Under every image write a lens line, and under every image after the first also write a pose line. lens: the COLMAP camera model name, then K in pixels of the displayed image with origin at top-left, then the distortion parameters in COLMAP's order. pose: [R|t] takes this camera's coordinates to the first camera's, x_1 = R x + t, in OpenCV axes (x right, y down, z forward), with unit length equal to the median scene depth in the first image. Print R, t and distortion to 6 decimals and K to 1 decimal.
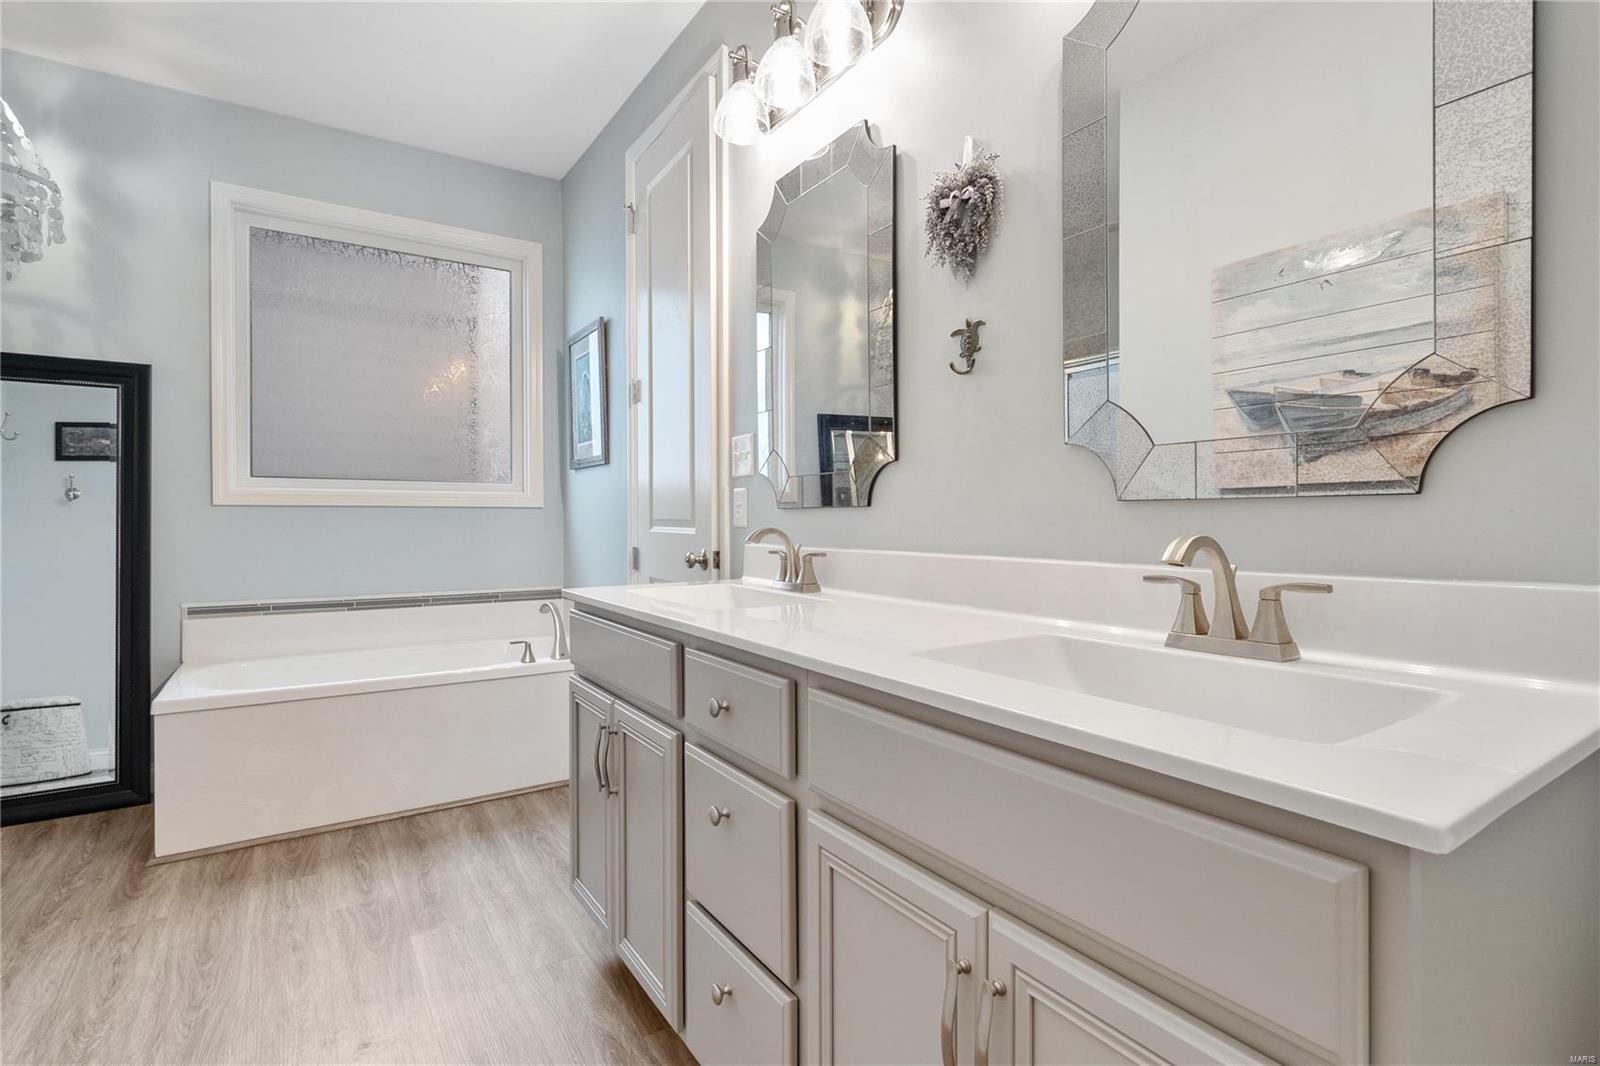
lens RADIAL K [[783.5, 0, 792.2], [0, 783.5, 518.4], [0, 0, 1]] dist [-0.001933, -0.000847]
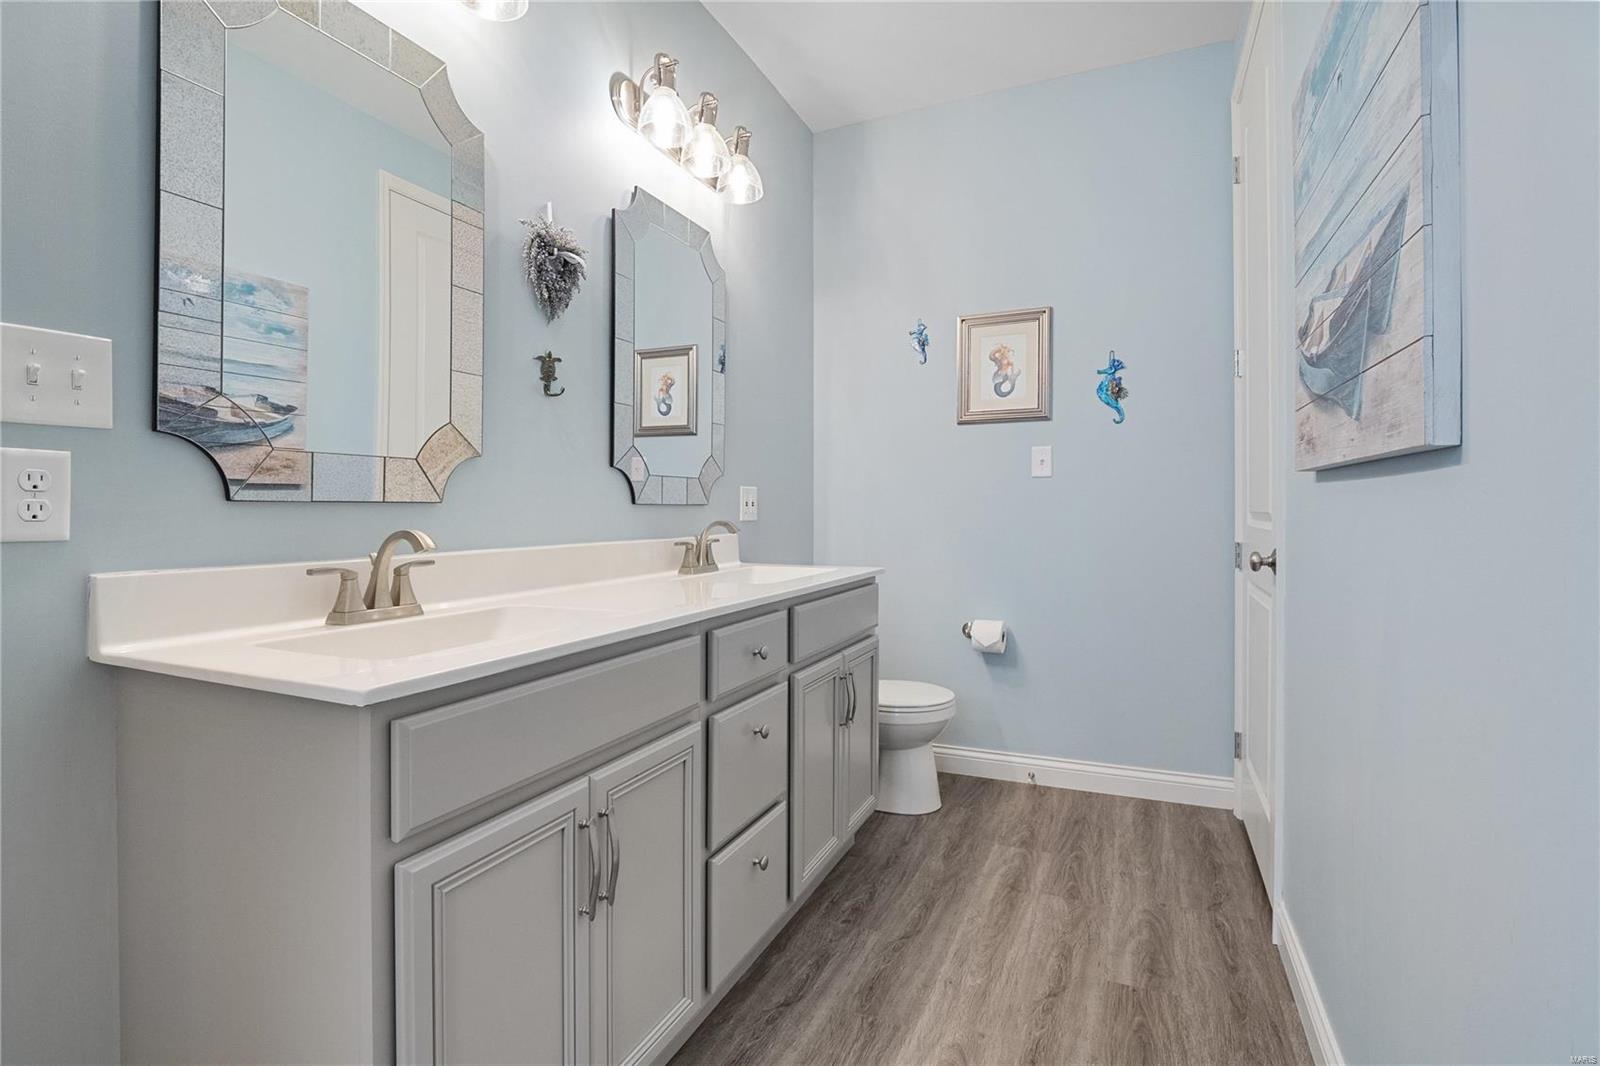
lens RADIAL K [[783.5, 0, 792.2], [0, 783.5, 518.4], [0, 0, 1]] dist [-0.001933, -0.000847]
pose [[-0.559582, -0.009976, 0.828715, -0.860024], [-0.003513, 0.999947, 0.009665, -0.008465], [-0.828768, 0.002497, -0.559587, 1.176848]]
